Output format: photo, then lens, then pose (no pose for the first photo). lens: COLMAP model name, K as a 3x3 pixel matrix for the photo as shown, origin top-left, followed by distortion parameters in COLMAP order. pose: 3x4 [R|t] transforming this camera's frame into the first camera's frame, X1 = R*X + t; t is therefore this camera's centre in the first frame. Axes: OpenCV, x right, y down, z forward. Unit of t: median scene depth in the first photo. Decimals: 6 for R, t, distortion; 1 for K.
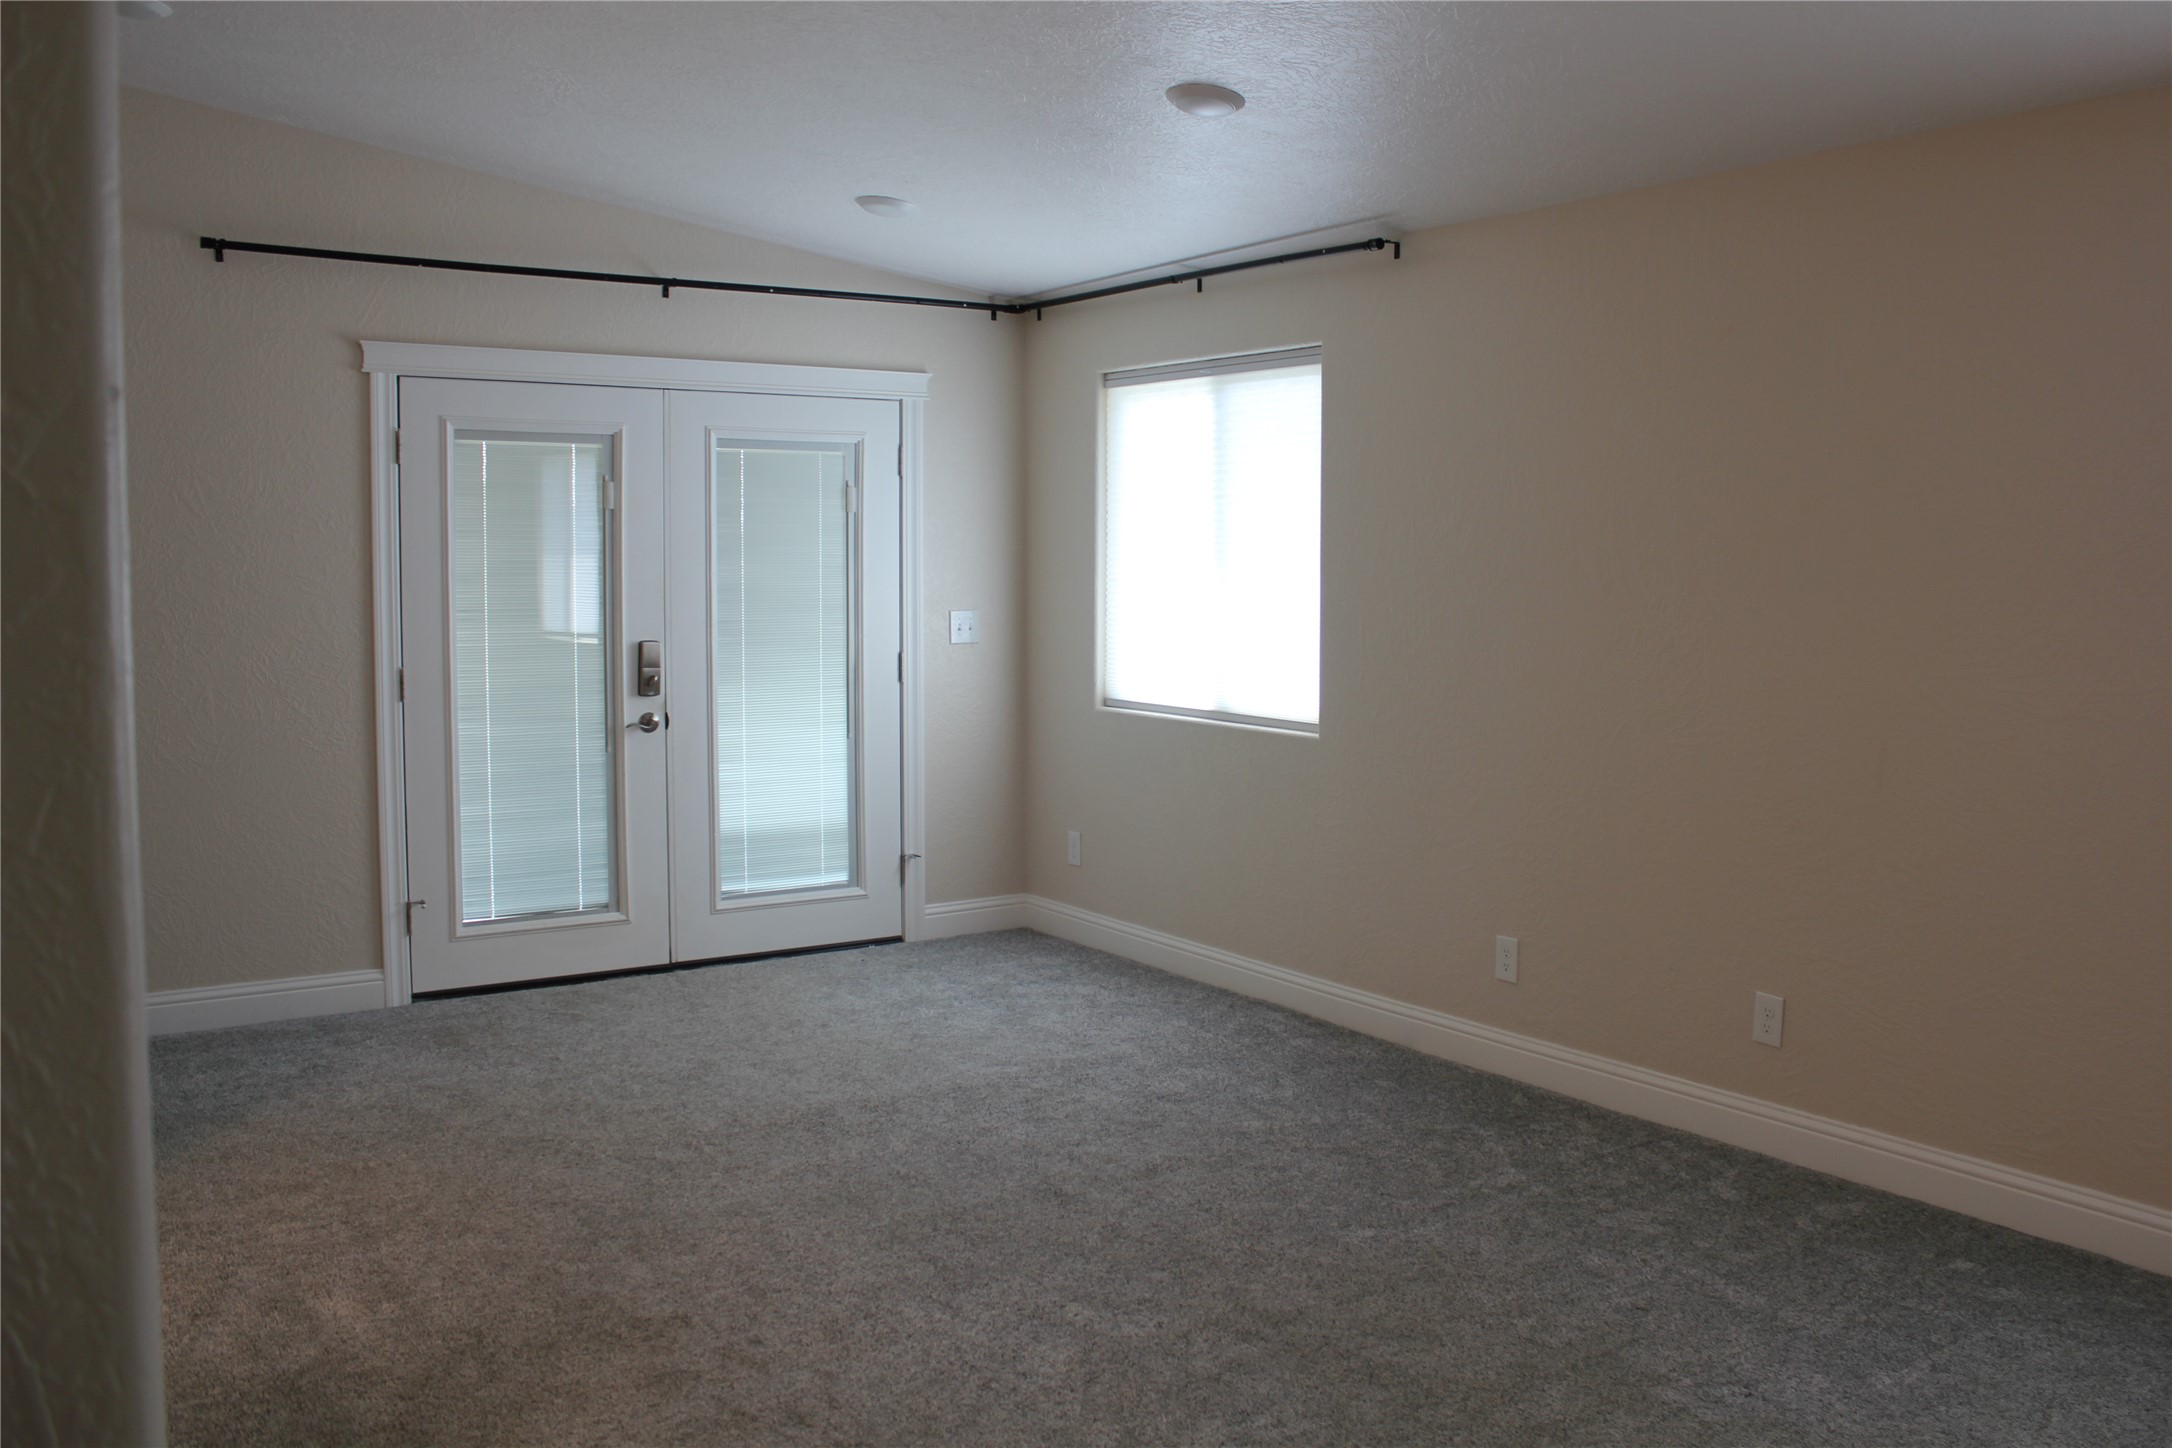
lens RADIAL K [[1846.7, 0, 1125.8], [0, 1846.7, 720.1], [0, 0, 1]] dist [-0.059845, -0.000163]
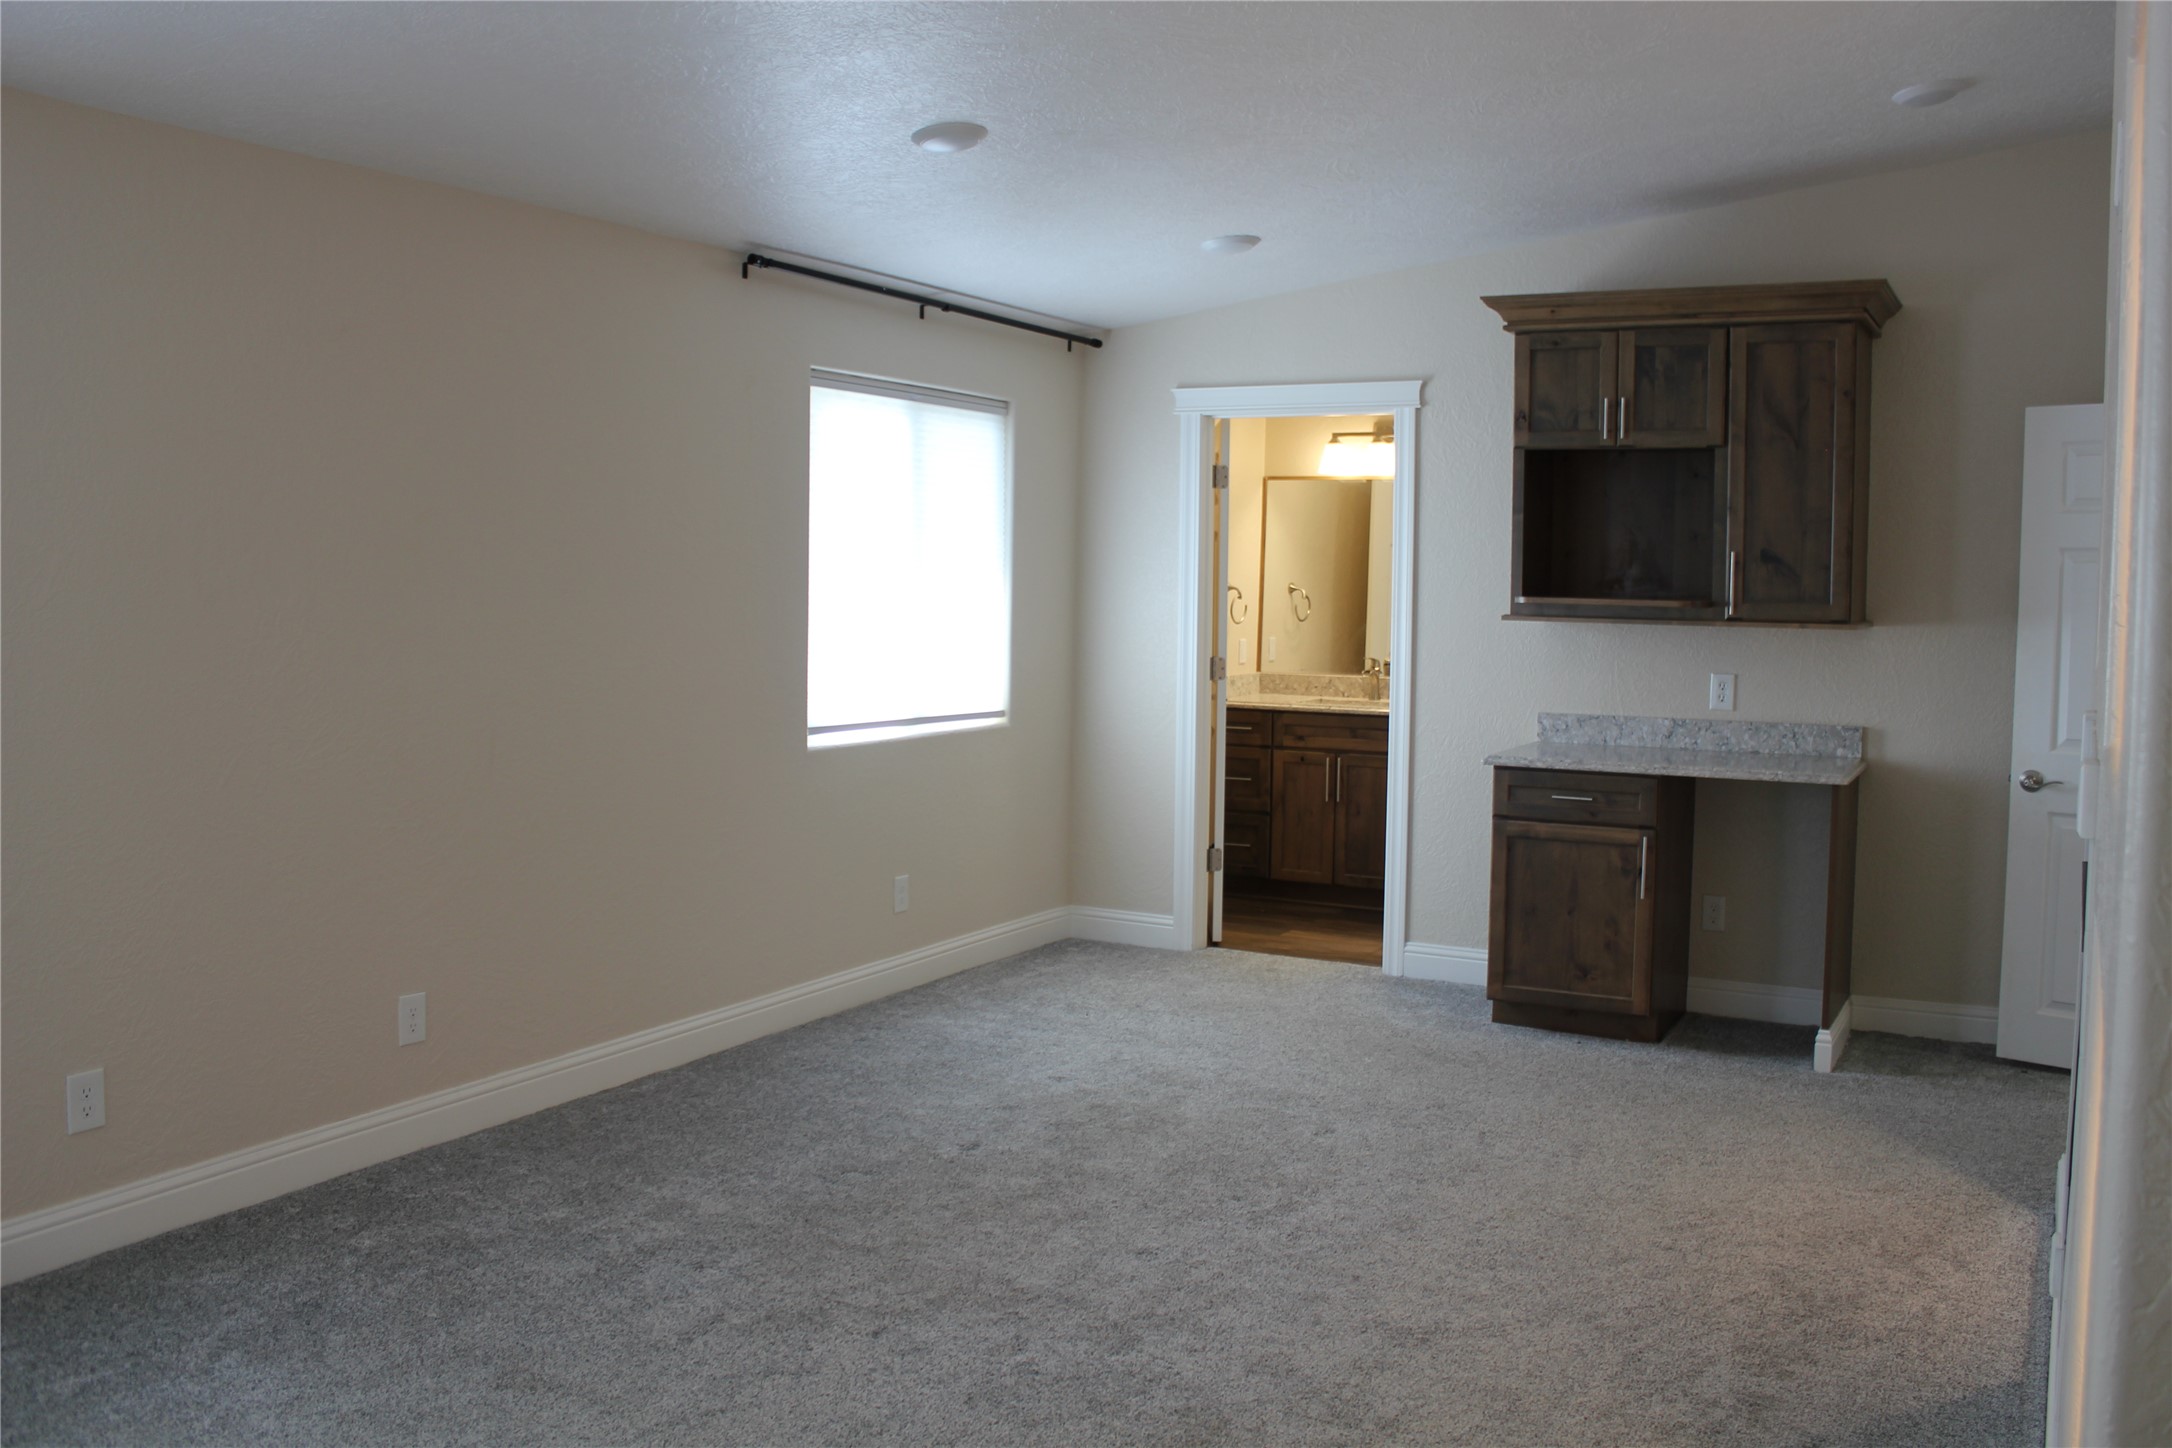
lens RADIAL K [[1846.7, 0, 1125.8], [0, 1846.7, 720.1], [0, 0, 1]] dist [-0.059845, -0.000163]
pose [[-0.446338, -0.072696, 0.891907, -0.946497], [0.072524, 0.990478, 0.117023, -0.121553], [-0.891921, 0.116916, -0.436816, 1.372870]]
